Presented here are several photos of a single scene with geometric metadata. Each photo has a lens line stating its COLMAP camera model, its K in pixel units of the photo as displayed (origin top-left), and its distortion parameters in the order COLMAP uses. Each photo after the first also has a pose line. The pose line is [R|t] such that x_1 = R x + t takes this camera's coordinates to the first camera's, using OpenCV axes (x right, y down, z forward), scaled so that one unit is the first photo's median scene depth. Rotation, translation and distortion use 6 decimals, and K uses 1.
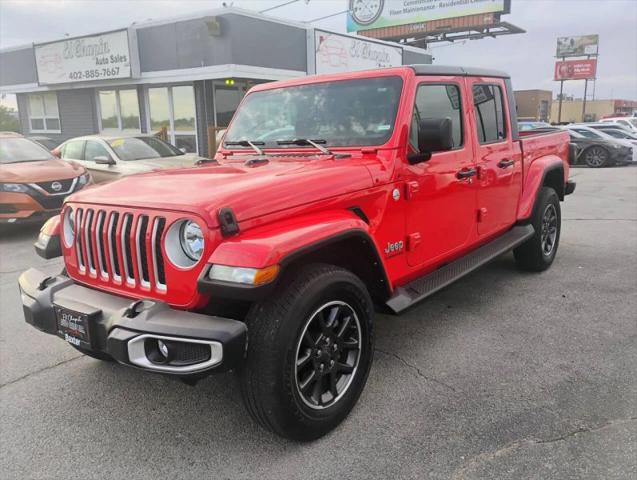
lens RADIAL K [[521.8, 0, 321.4], [0, 521.8, 240.6], [0, 0, 1]] dist [0.071340, -0.081677]
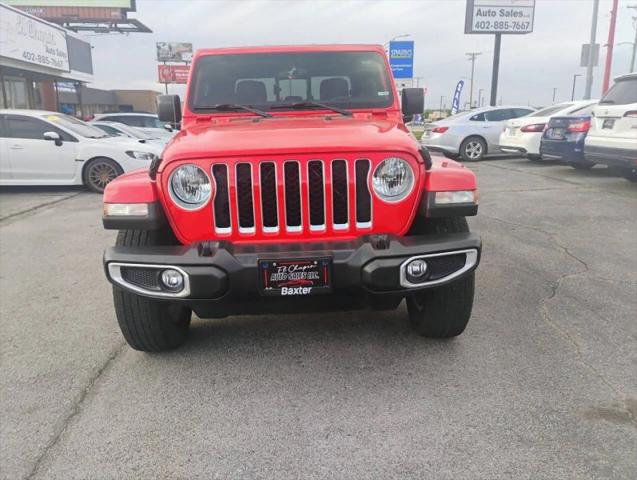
lens RADIAL K [[524.1, 0, 319.3], [0, 524.1, 241.9], [0, 0, 1]] dist [0.071326, -0.091503]
pose [[0.762476, -0.128688, 0.634090, -0.724254], [0.128864, 0.990591, 0.046084, 0.042174], [-0.634054, 0.046573, 0.771885, 0.158244]]
